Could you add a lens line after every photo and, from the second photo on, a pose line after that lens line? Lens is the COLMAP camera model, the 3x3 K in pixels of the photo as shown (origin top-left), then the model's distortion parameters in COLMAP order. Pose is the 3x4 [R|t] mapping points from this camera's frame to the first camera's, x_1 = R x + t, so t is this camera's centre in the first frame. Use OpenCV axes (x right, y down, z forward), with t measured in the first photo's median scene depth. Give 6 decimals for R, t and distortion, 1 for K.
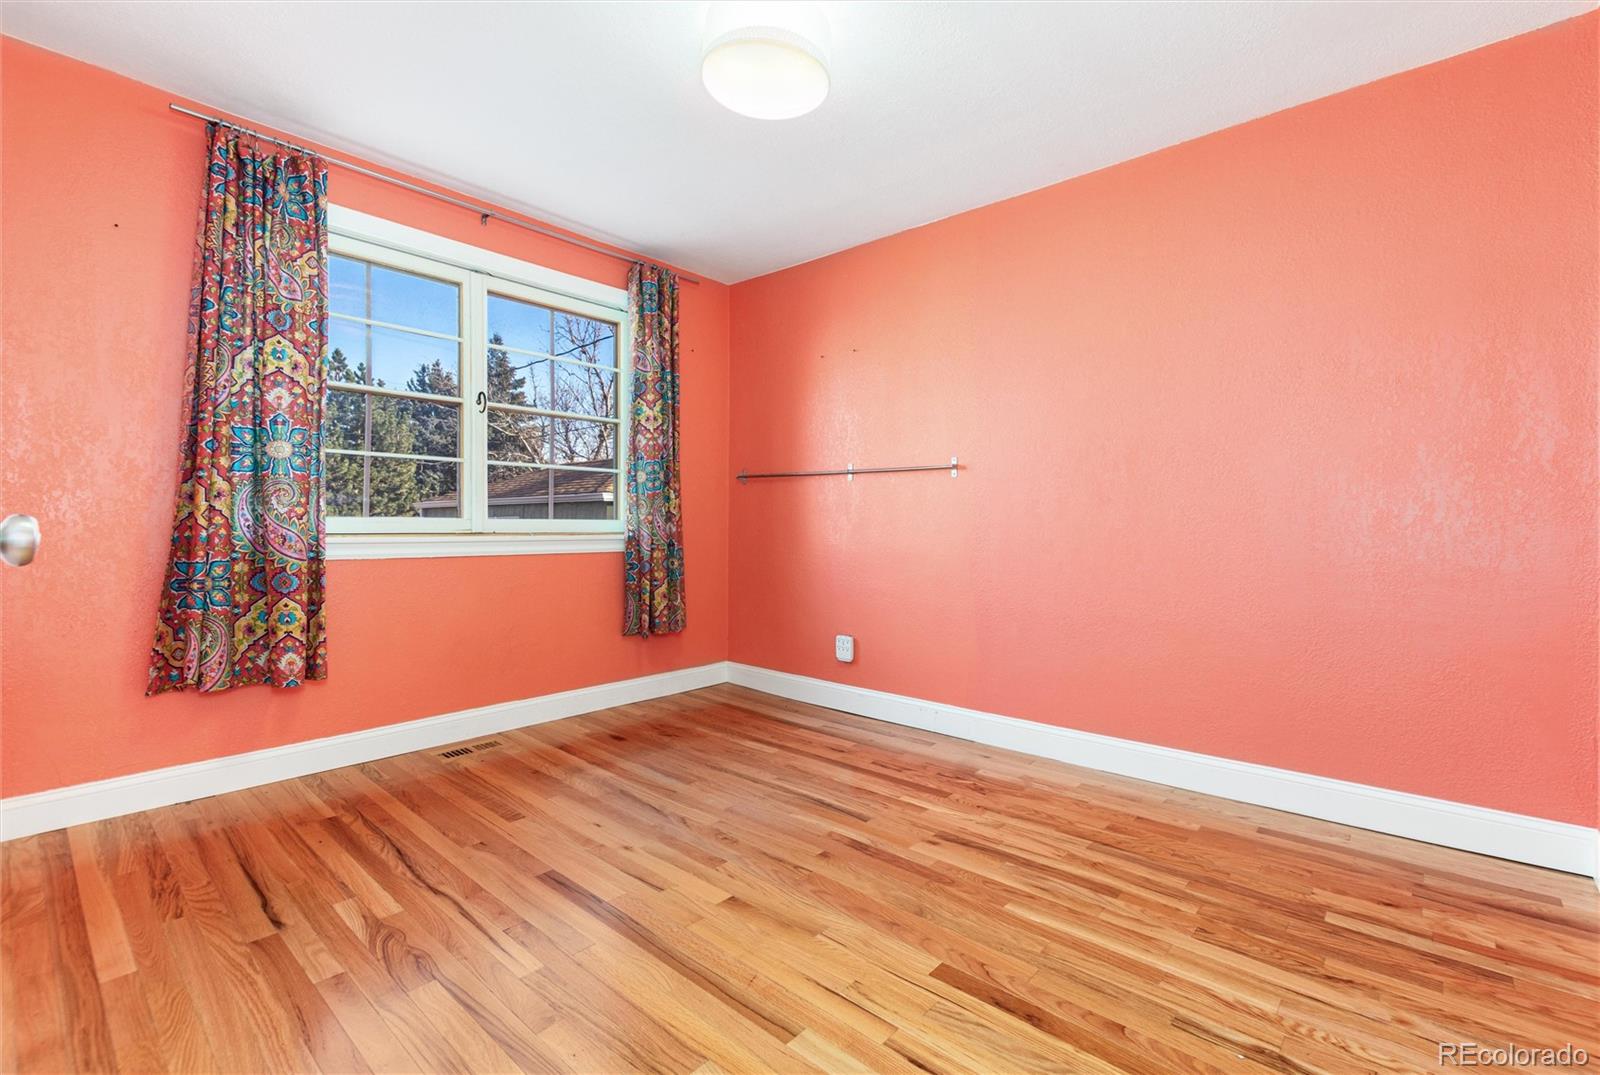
lens RADIAL K [[731.2, 0, 800.0], [0, 731.2, 537.5], [0, 0, 1]] dist [0.013762, -0.000036]
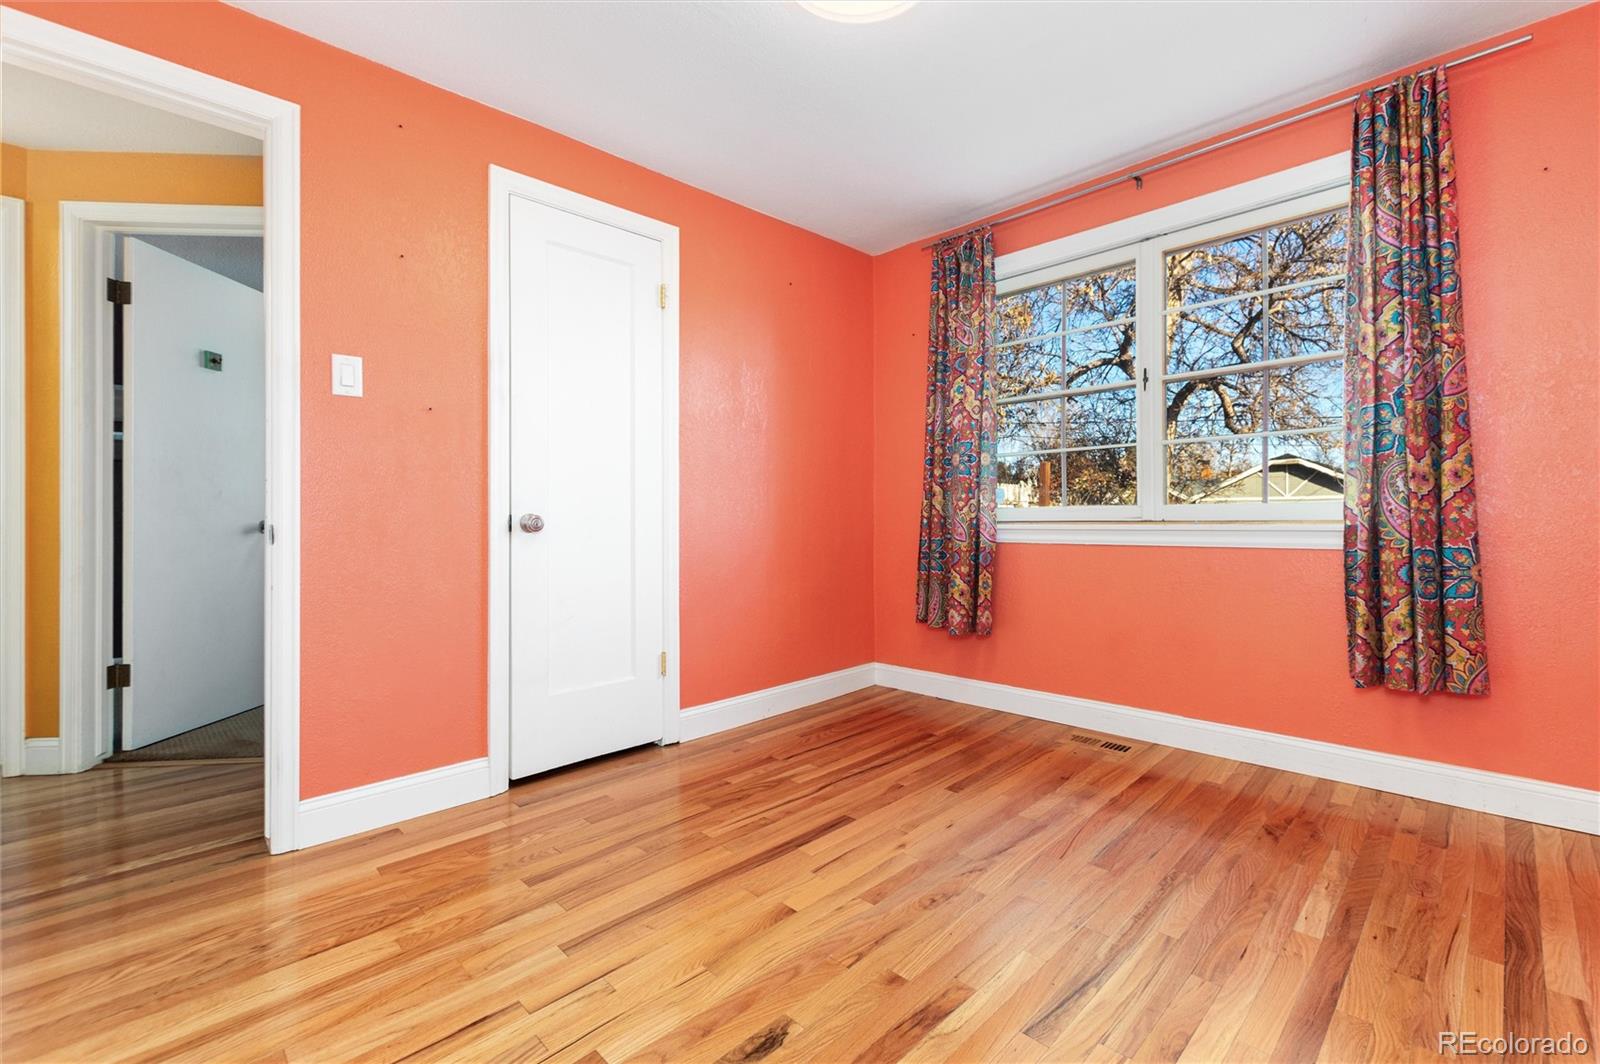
lens RADIAL K [[703.6, 0, 822.1], [0, 703.6, 519.9], [0, 0, 1]] dist [0.000019, 0.000277]
pose [[-0.072765, -0.000065, -0.997349, 0.581952], [-0.004374, 0.999990, 0.000253, -0.007211], [0.997340, 0.004381, -0.072765, 0.798080]]
